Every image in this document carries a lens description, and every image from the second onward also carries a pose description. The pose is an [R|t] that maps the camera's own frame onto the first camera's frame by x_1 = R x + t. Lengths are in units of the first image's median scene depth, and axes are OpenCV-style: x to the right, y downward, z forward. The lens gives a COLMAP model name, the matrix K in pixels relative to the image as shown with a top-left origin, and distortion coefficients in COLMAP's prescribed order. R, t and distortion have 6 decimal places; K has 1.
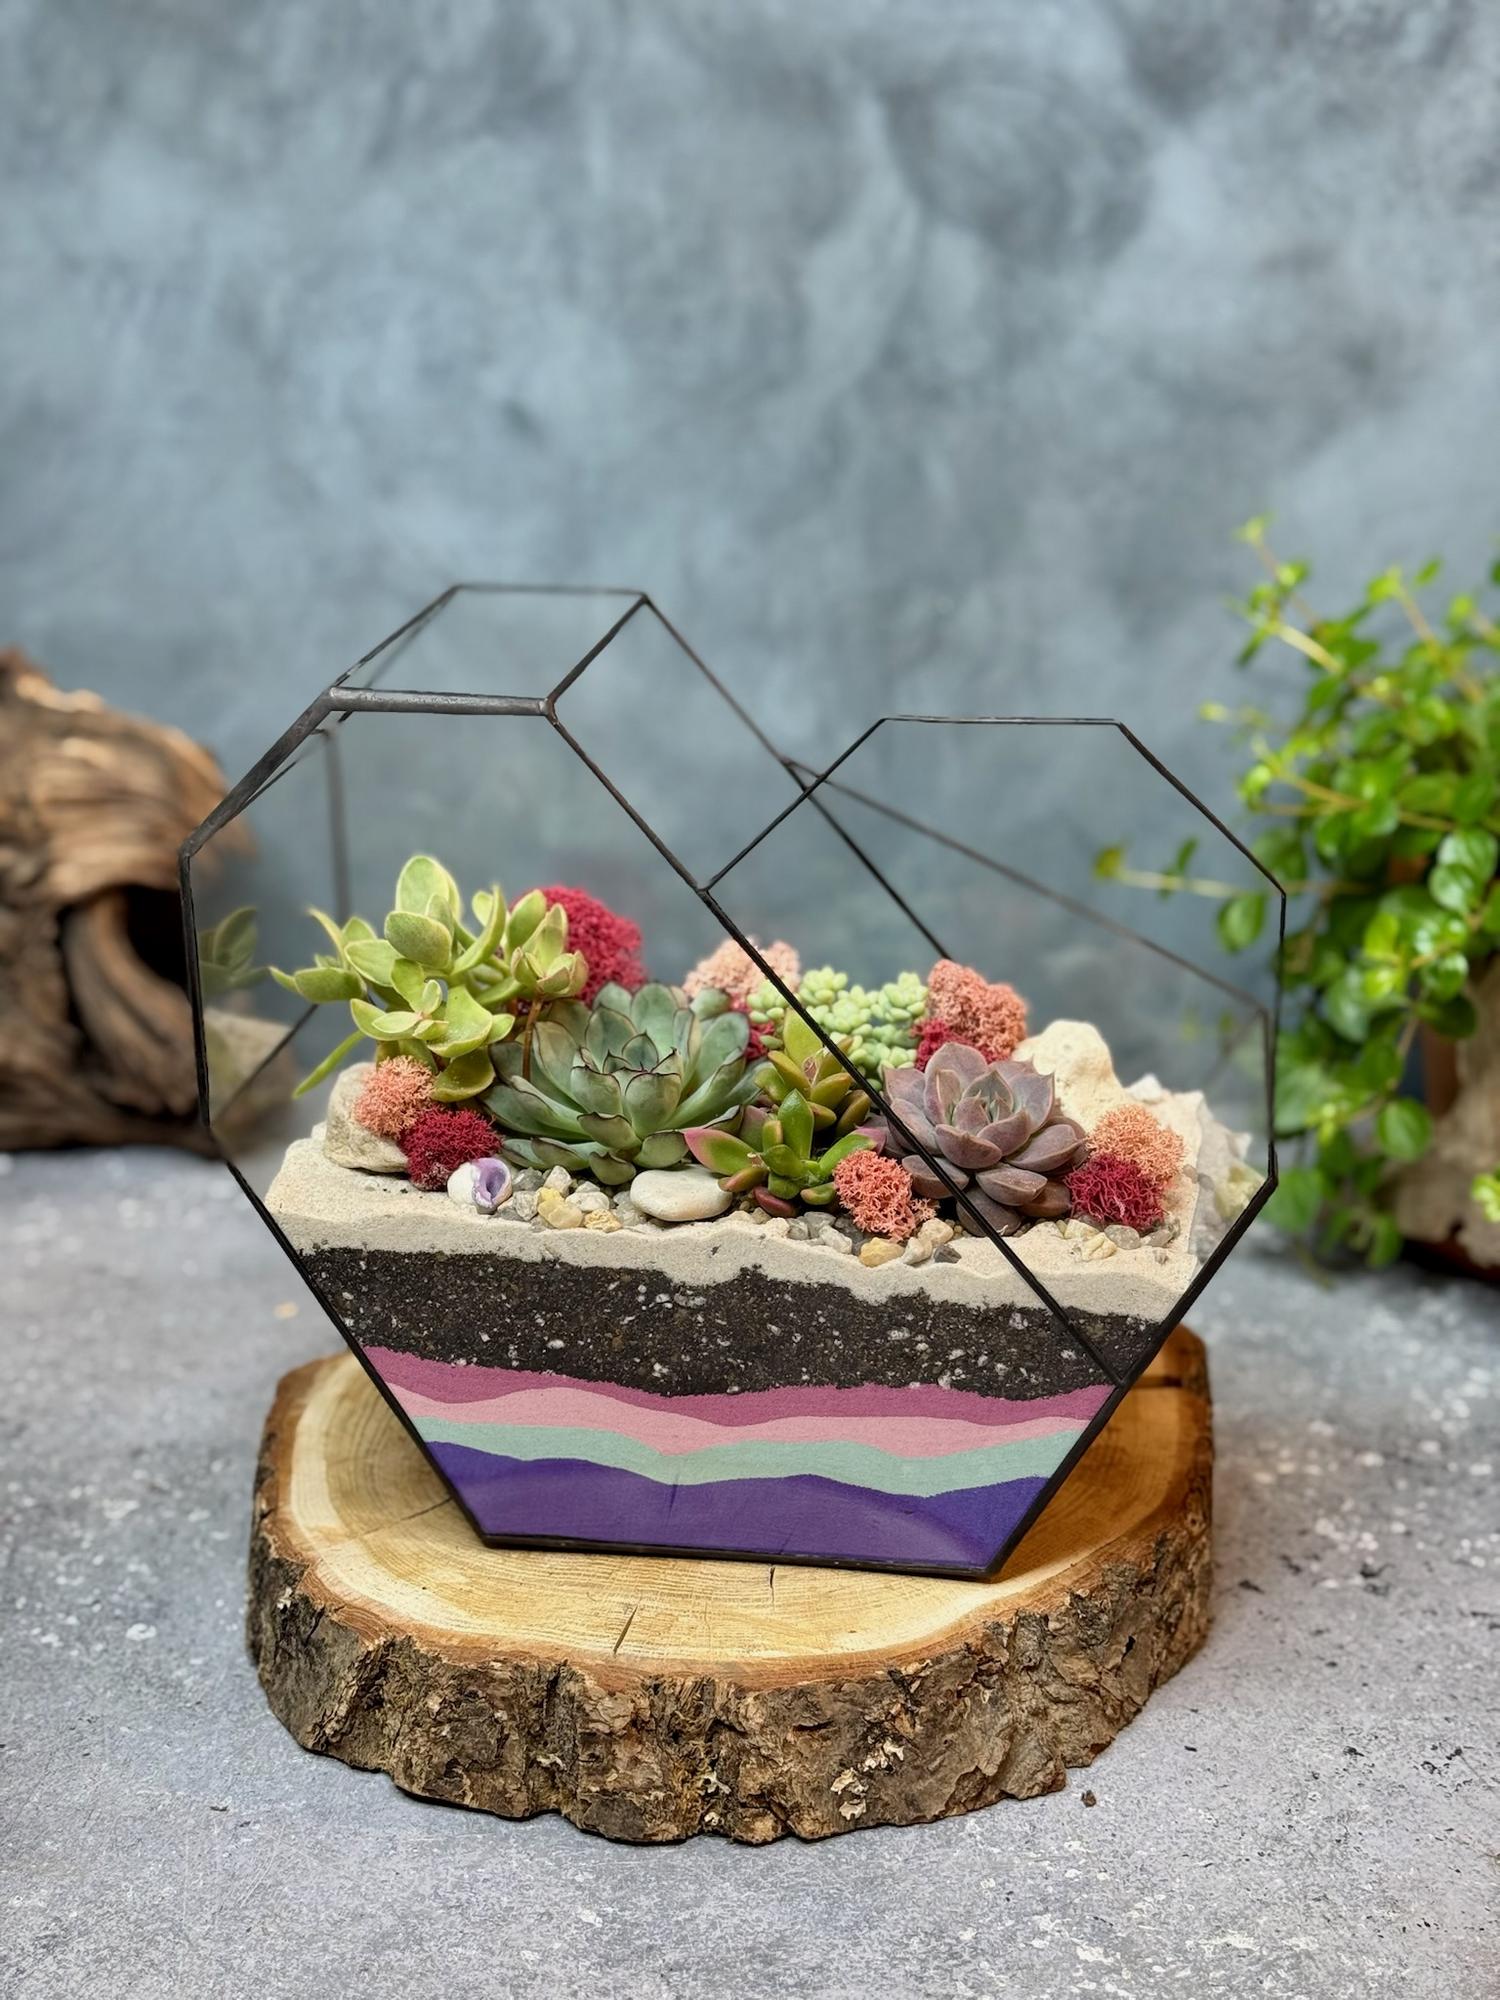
lens RADIAL K [[2981.7, 0, 727.9], [0, 2981.7, 938.2], [0, 0, 1]] dist [0.085944, 0.000000]
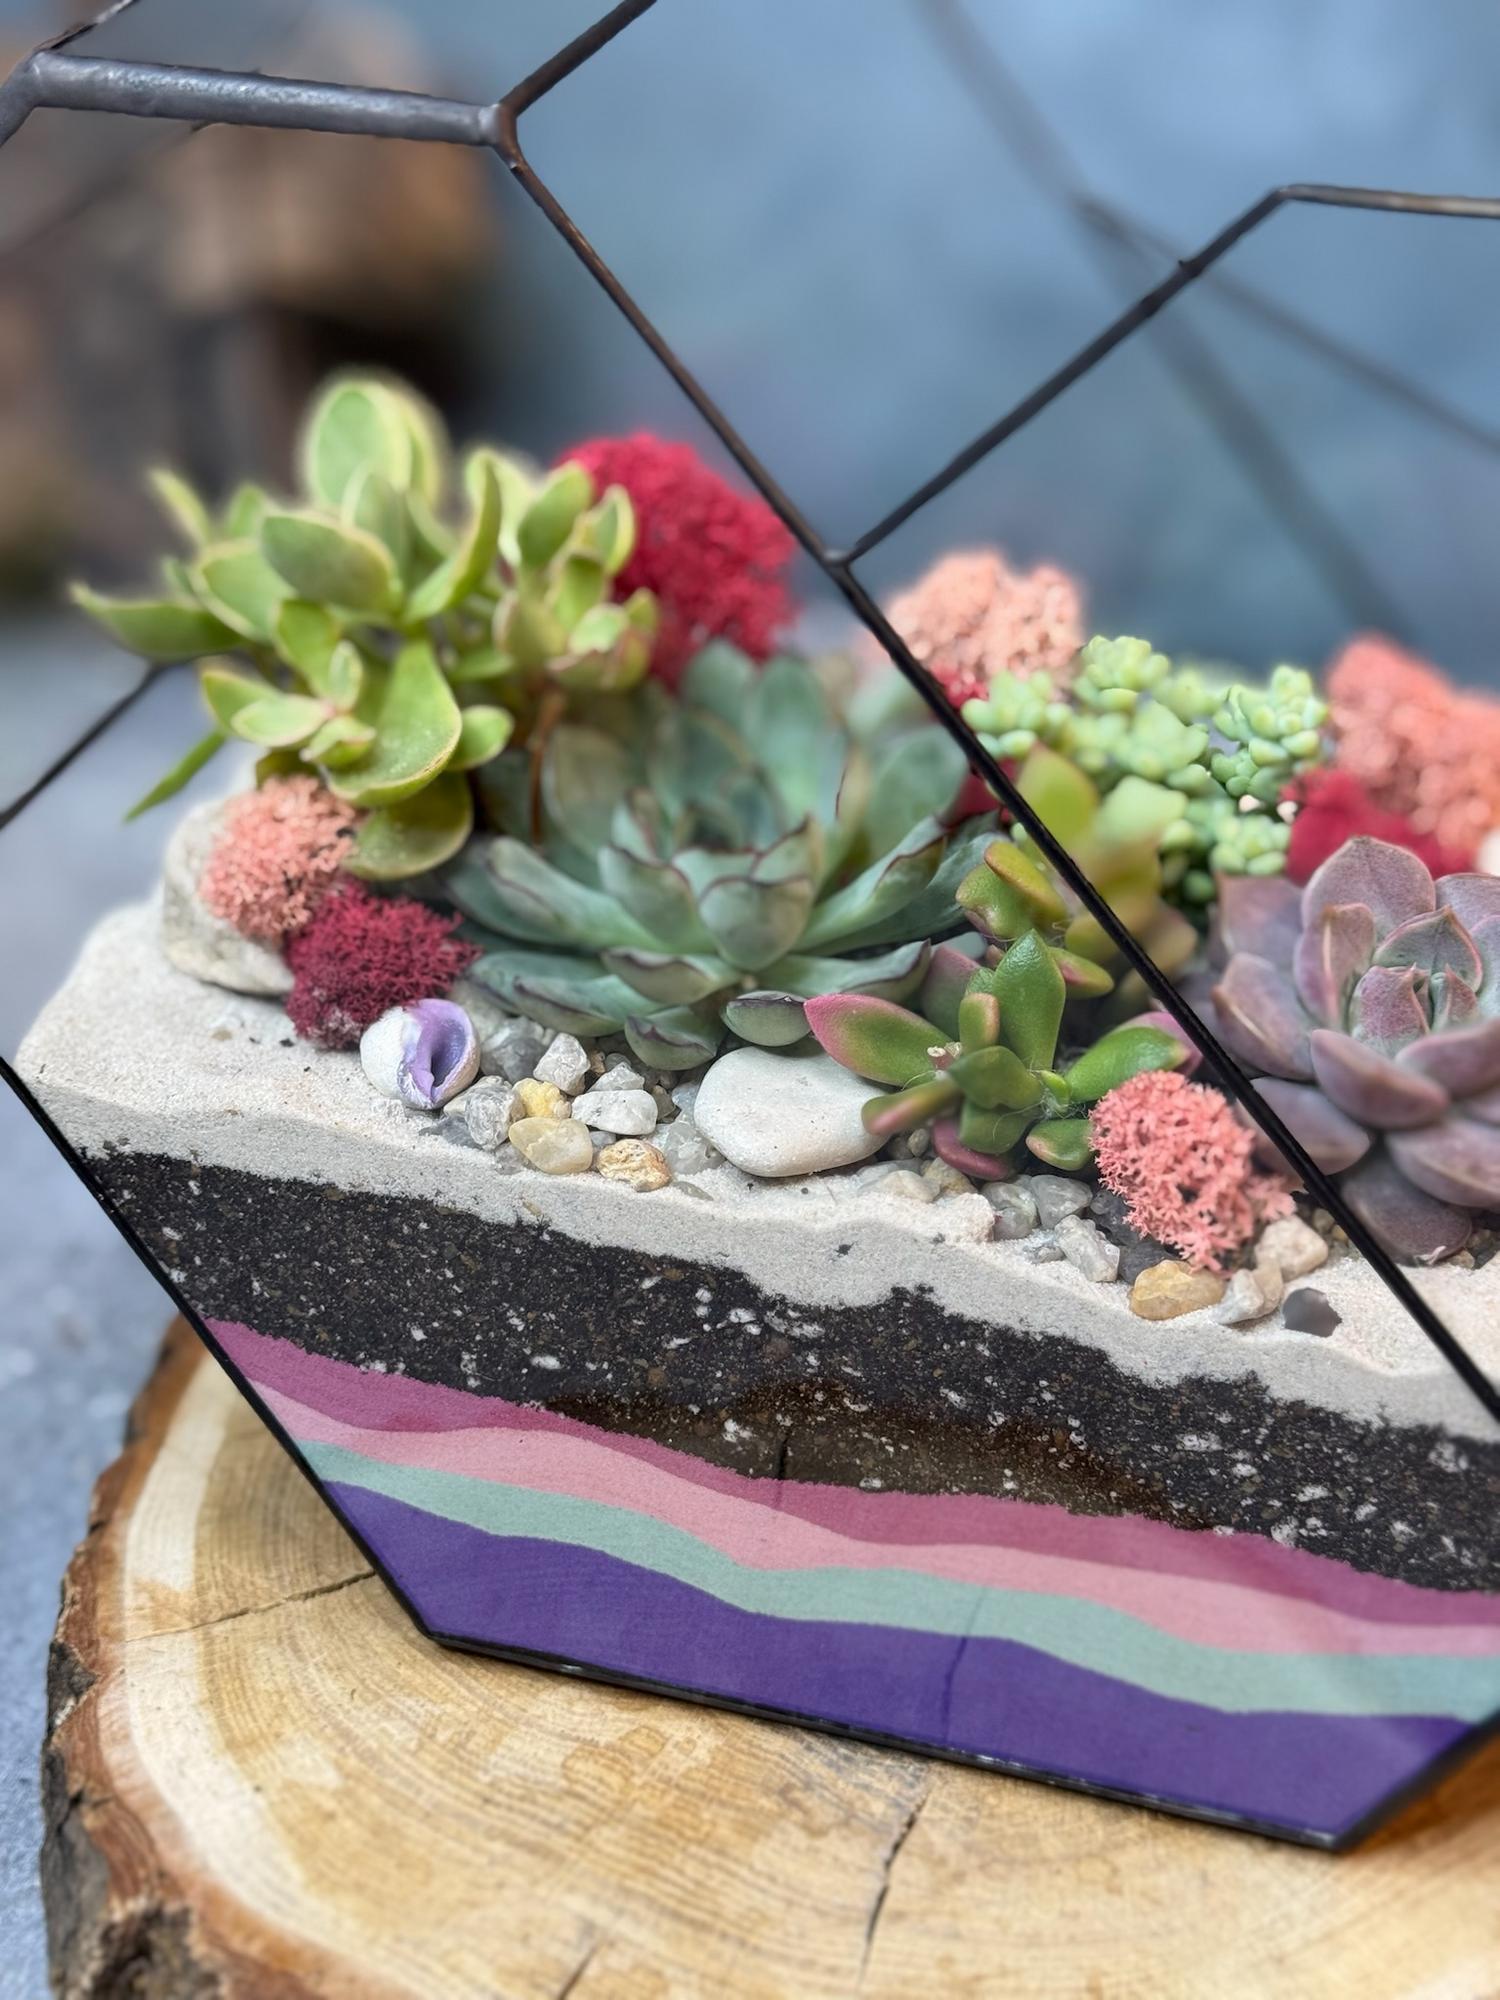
lens RADIAL K [[2981.7, 0, 697.9], [0, 2981.7, 981.9], [0, 0, 1]] dist [0.085944, 0.000000]
pose [[0.989010, 0.076657, -0.126422, 0.030860], [-0.043068, 0.967376, 0.249658, -0.062620], [0.141436, -0.241469, 0.960046, 0.511383]]
